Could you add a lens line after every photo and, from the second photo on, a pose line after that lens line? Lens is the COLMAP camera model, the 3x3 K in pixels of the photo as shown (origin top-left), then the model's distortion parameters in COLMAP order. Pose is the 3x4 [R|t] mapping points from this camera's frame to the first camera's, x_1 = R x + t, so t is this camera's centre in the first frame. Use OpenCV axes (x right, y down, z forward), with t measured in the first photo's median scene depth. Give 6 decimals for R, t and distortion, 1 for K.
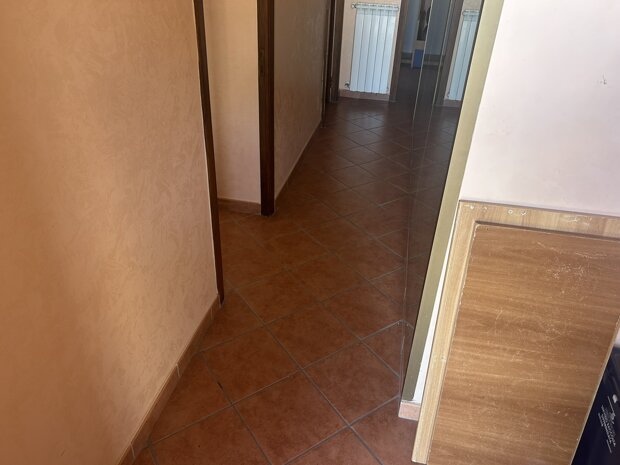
lens RADIAL K [[465.3, 0, 314.3], [0, 465.3, 230.9], [0, 0, 1]] dist [0.048411, -0.055209]
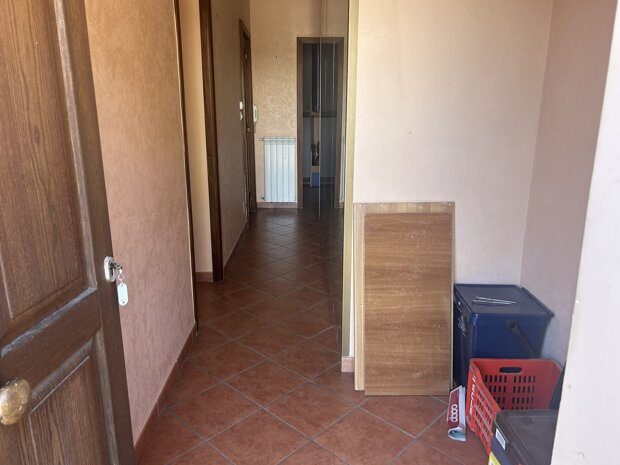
lens RADIAL K [[465.3, 0, 314.3], [0, 465.3, 230.9], [0, 0, 1]] dist [0.048411, -0.055209]
pose [[0.975605, -0.093932, 0.198423, -0.142393], [0.147086, 0.950658, -0.273158, 0.364030], [-0.162974, 0.295679, 0.941283, -0.444210]]
